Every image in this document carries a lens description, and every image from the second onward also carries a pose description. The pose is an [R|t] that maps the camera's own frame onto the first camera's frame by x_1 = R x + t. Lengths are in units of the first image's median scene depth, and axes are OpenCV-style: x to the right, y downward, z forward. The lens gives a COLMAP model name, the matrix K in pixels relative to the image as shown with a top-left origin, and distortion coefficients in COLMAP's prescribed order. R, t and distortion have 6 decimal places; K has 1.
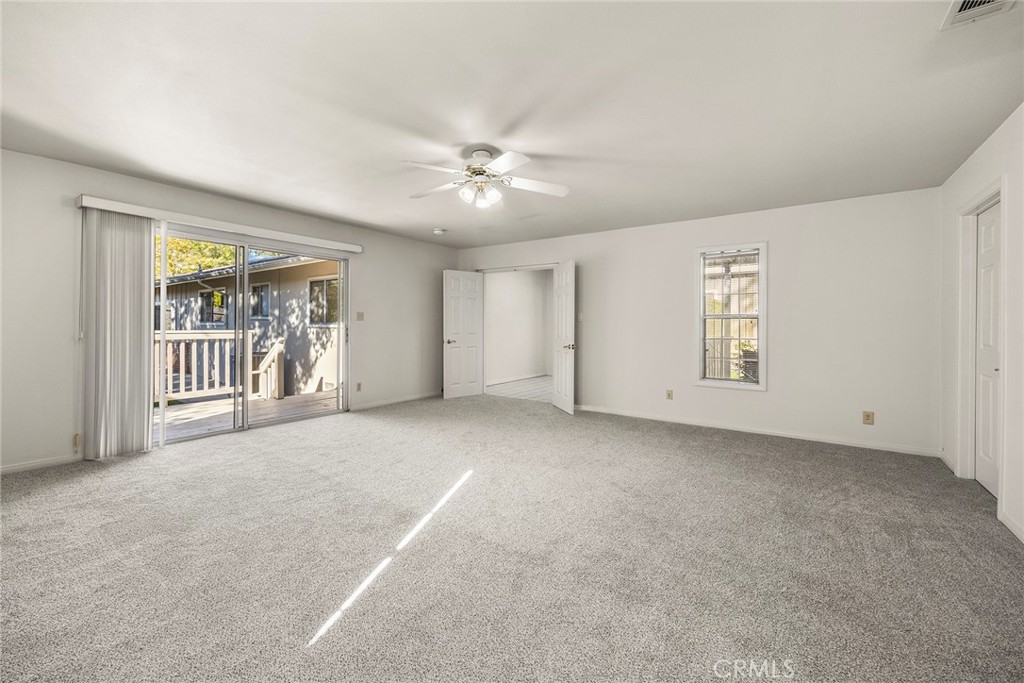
lens RADIAL K [[423.1, 0, 509.9], [0, 423.1, 333.3], [0, 0, 1]] dist [0.001399, 0.000502]
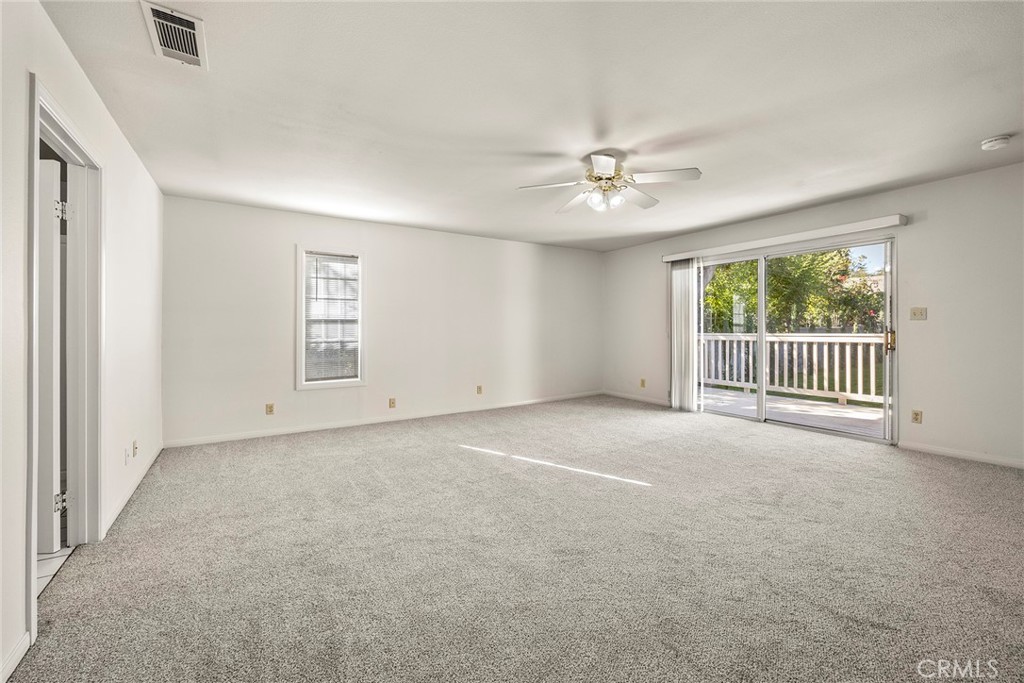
lens RADIAL K [[423.1, 0, 509.9], [0, 423.1, 333.3], [0, 0, 1]] dist [0.001399, 0.000502]
pose [[-0.336780, 0.005583, -0.941567, 0.548326], [-0.007278, 0.999937, 0.008533, -0.011187], [0.941555, 0.009726, -0.336718, 0.658076]]
